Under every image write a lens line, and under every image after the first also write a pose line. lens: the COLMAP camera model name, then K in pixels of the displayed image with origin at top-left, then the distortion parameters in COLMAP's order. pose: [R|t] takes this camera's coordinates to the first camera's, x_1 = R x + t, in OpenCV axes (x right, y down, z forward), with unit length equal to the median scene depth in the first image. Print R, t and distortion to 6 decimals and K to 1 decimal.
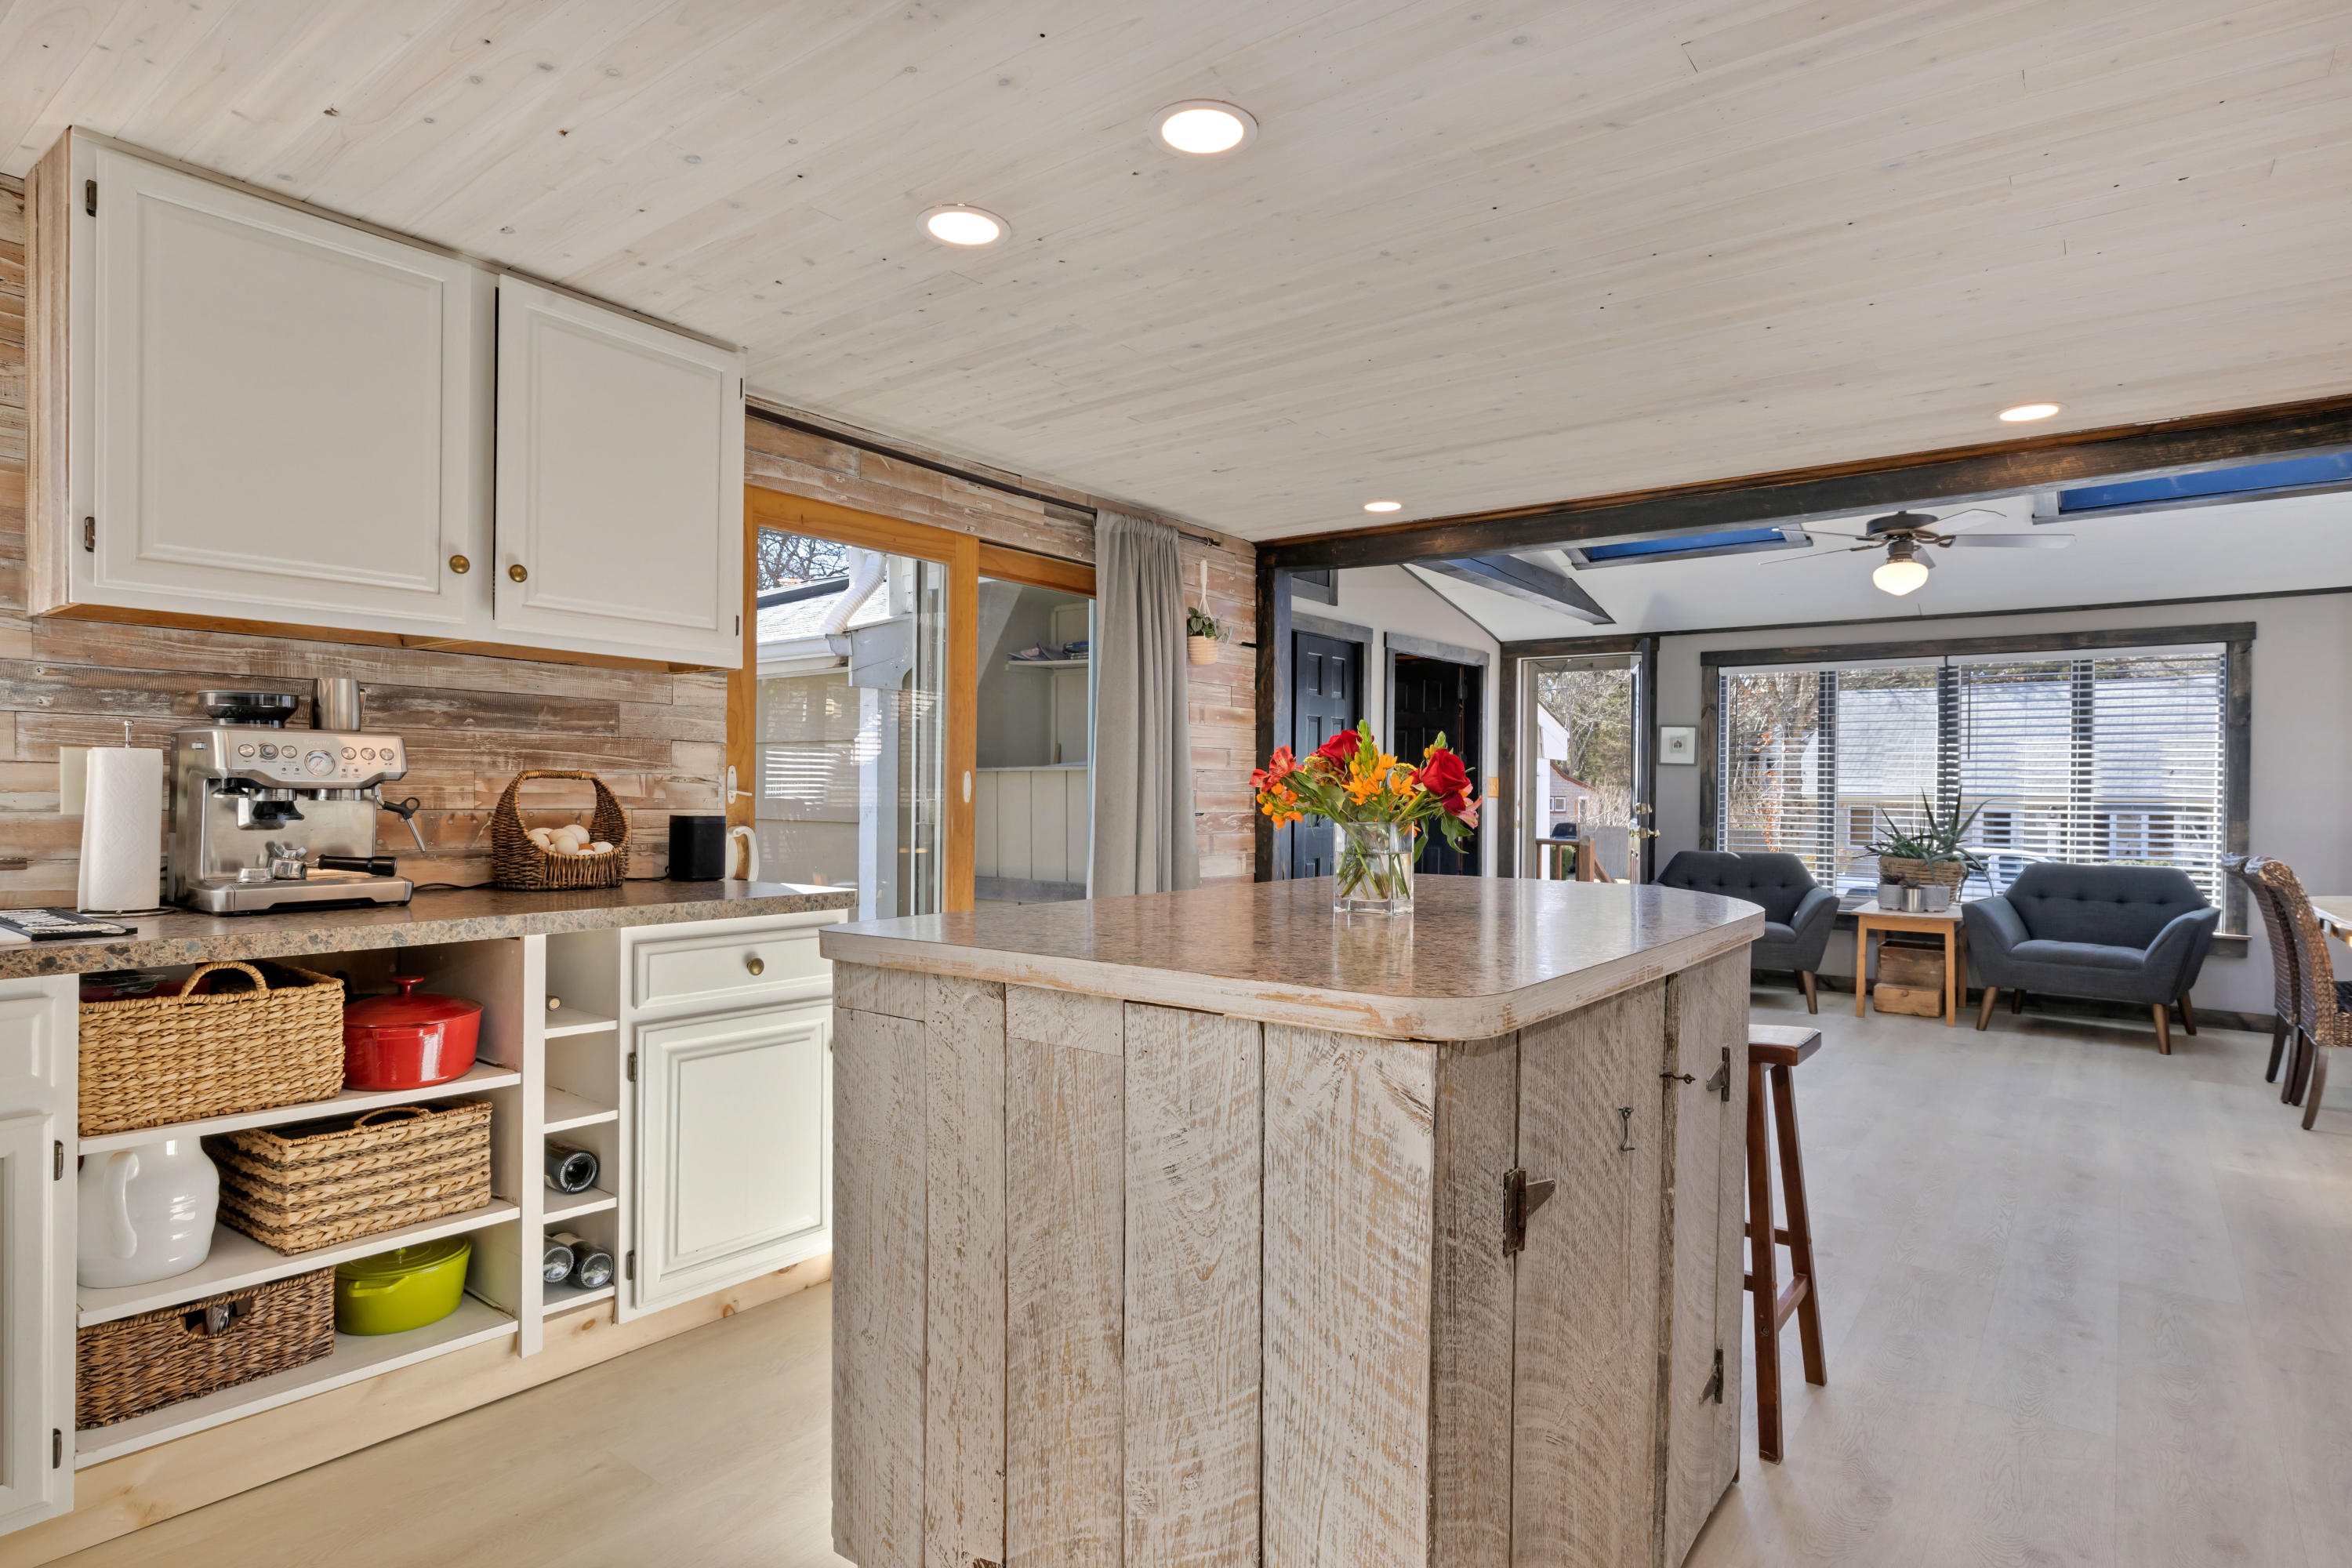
lens RADIAL K [[1250.4, 0, 1180.4], [0, 1250.4, 792.4], [0, 0, 1]] dist [0.004579, -0.001044]
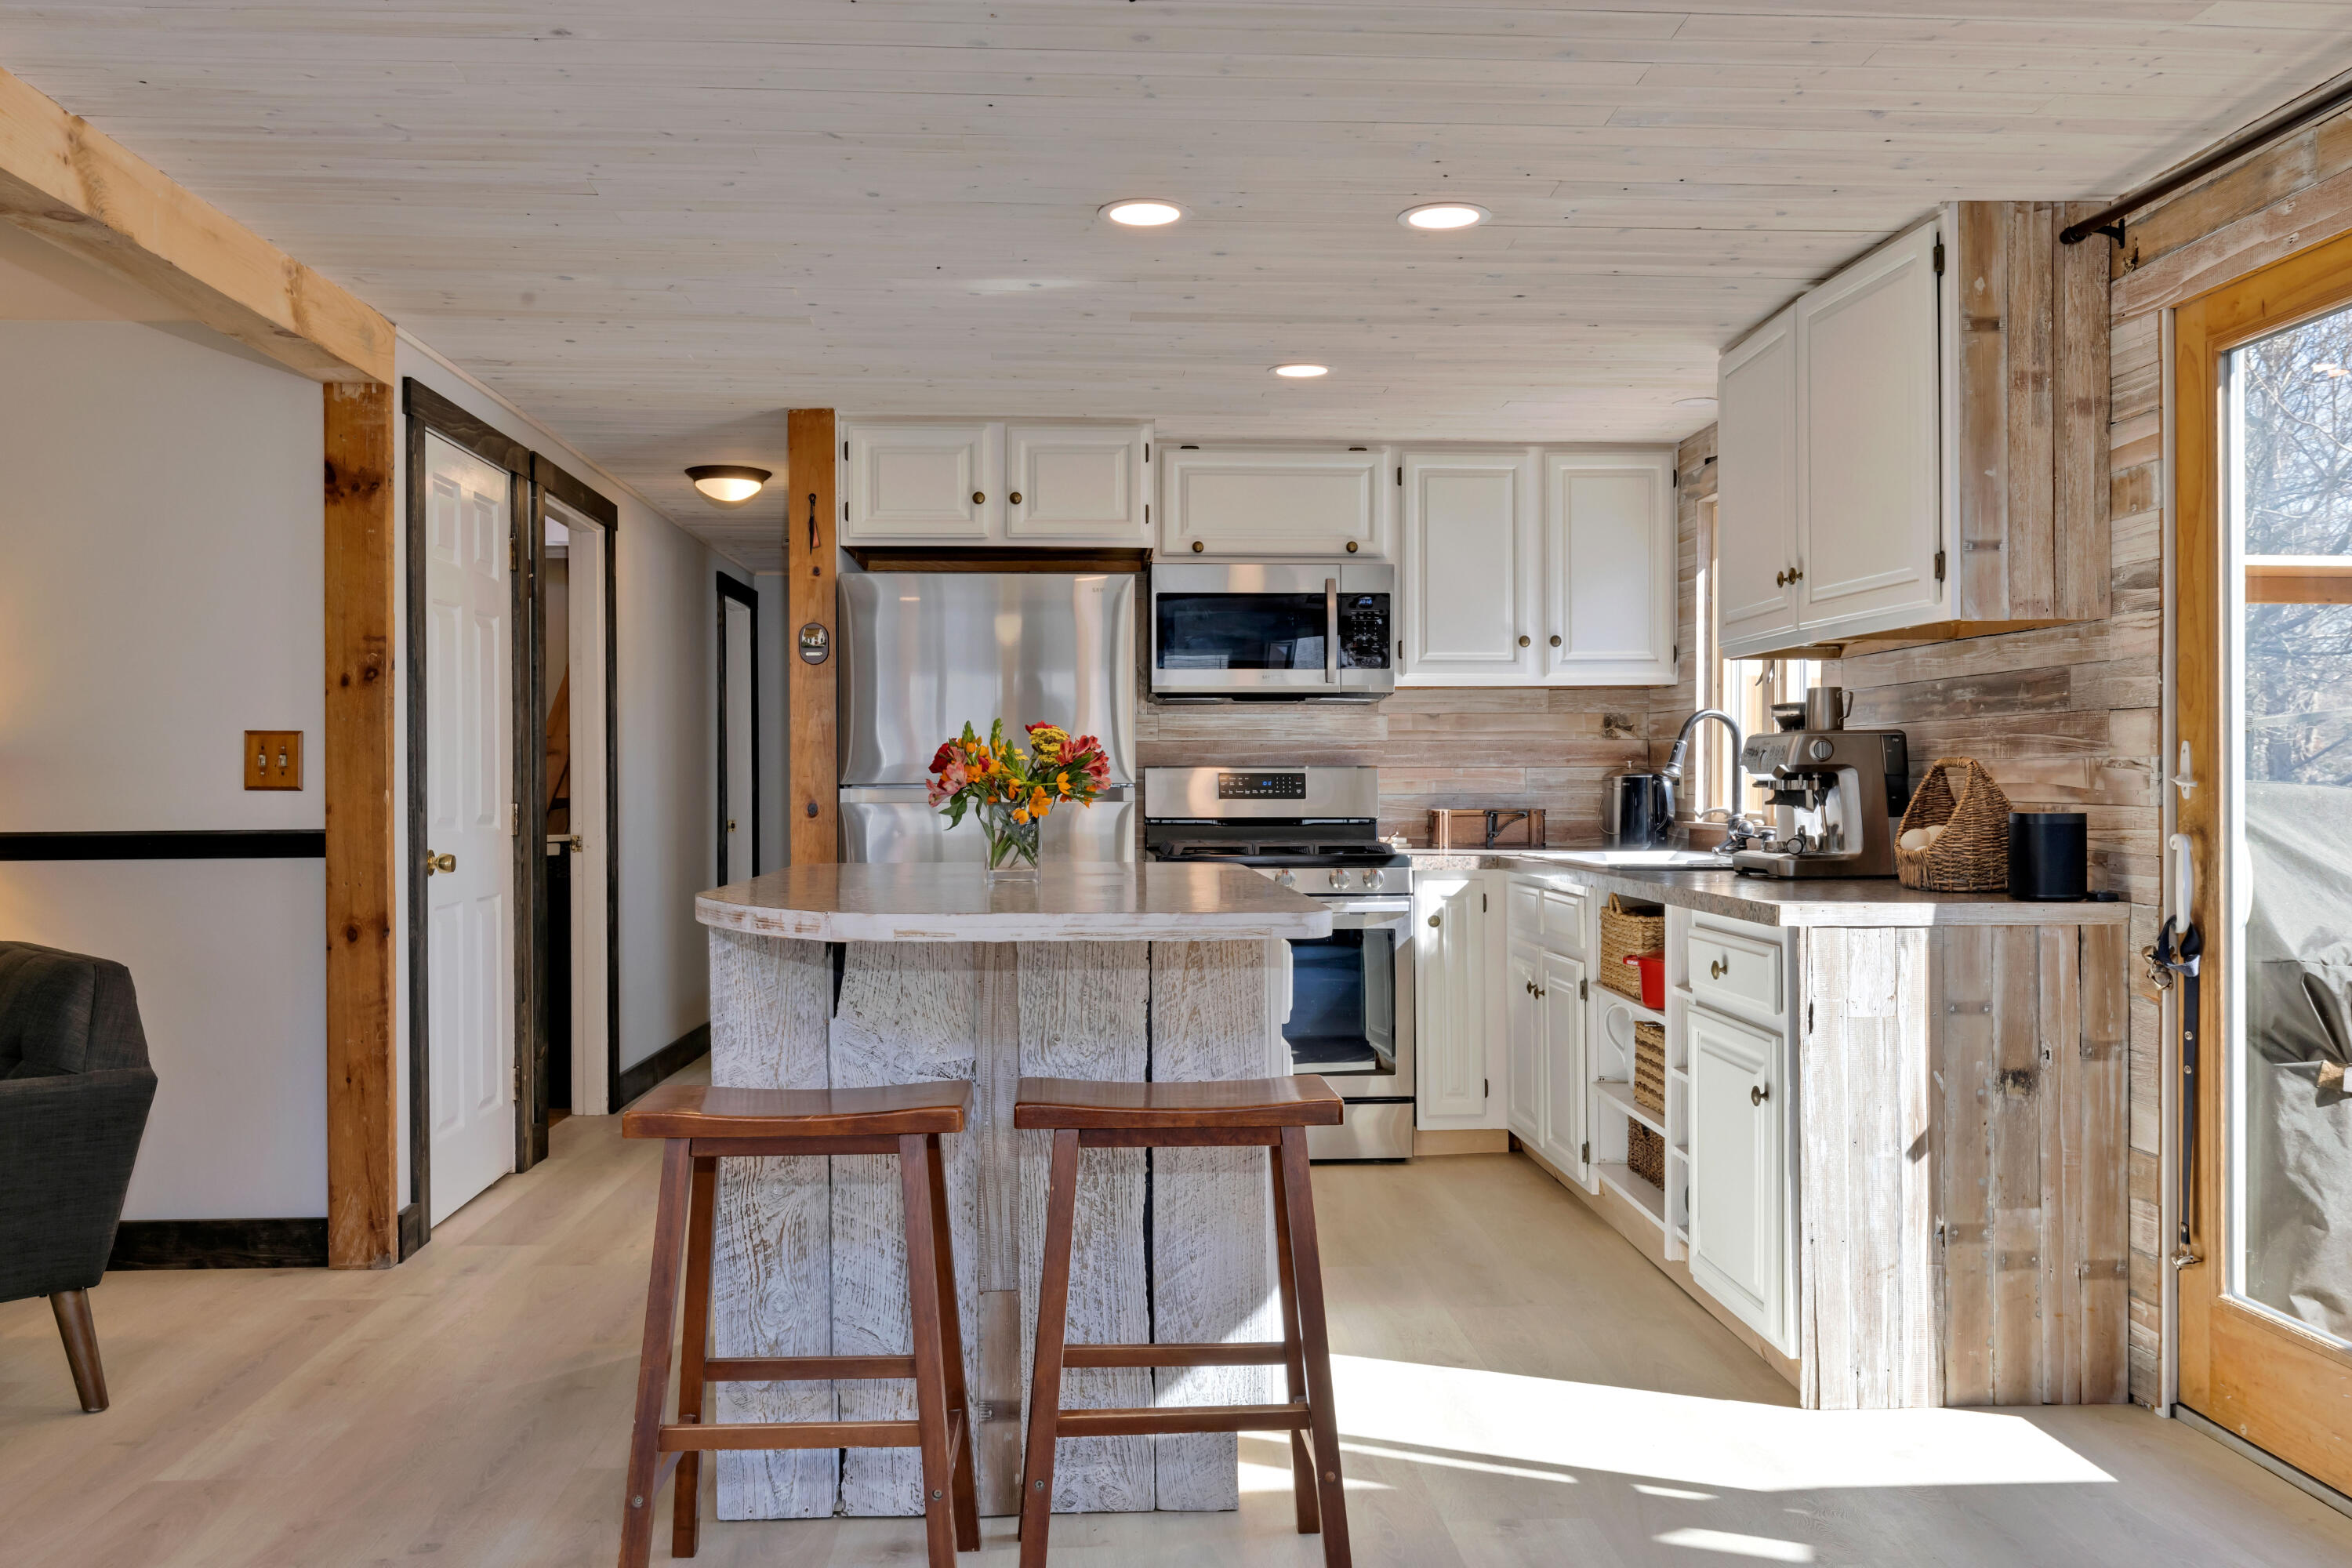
lens RADIAL K [[1900.5, 0, 1176.0], [0, 1900.5, 784.0], [0, 0, 1]] dist [0.000204, 0.000208]
pose [[-0.762740, -0.007729, -0.646659, 0.723737], [-0.005635, 0.999970, -0.005305, 0.010158], [0.646680, -0.000402, -0.762761, 1.503440]]
